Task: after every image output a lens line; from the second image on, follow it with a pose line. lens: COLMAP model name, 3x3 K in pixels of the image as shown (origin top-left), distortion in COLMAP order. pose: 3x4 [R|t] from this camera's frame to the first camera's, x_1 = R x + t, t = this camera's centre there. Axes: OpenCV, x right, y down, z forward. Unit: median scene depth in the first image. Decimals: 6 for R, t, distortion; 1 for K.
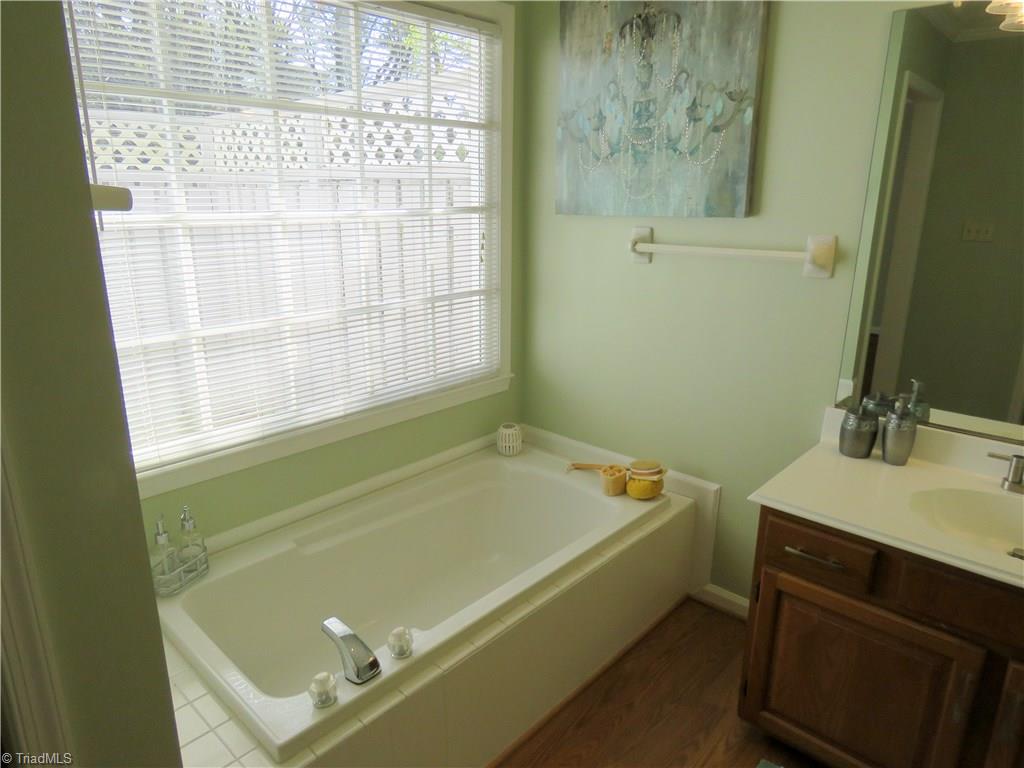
lens RADIAL K [[656.9, 0, 514.0], [0, 656.9, 383.9], [0, 0, 1]] dist [-0.004800, -0.001260]
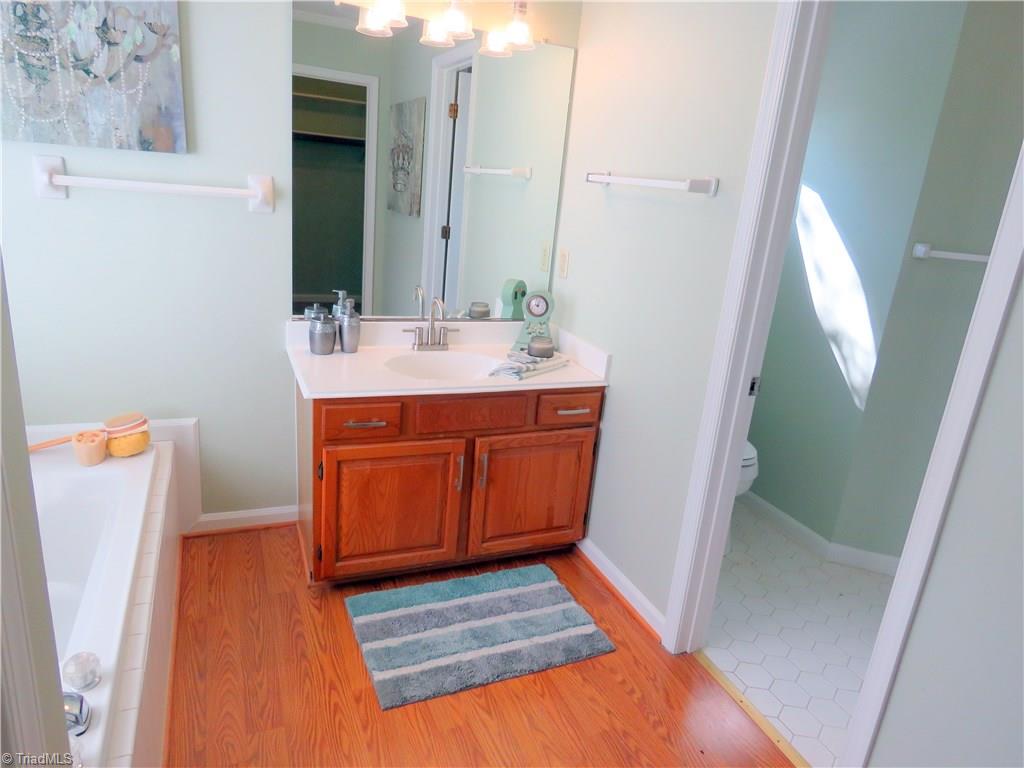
lens RADIAL K [[656.9, 0, 516.0], [0, 656.9, 383.7], [0, 0, 1]] dist [-0.004800, -0.001260]
pose [[0.405010, -0.234350, 0.883769, -0.429650], [0.164448, 0.969502, 0.181721, -0.003985], [-0.899402, 0.071735, 0.431197, 0.106524]]
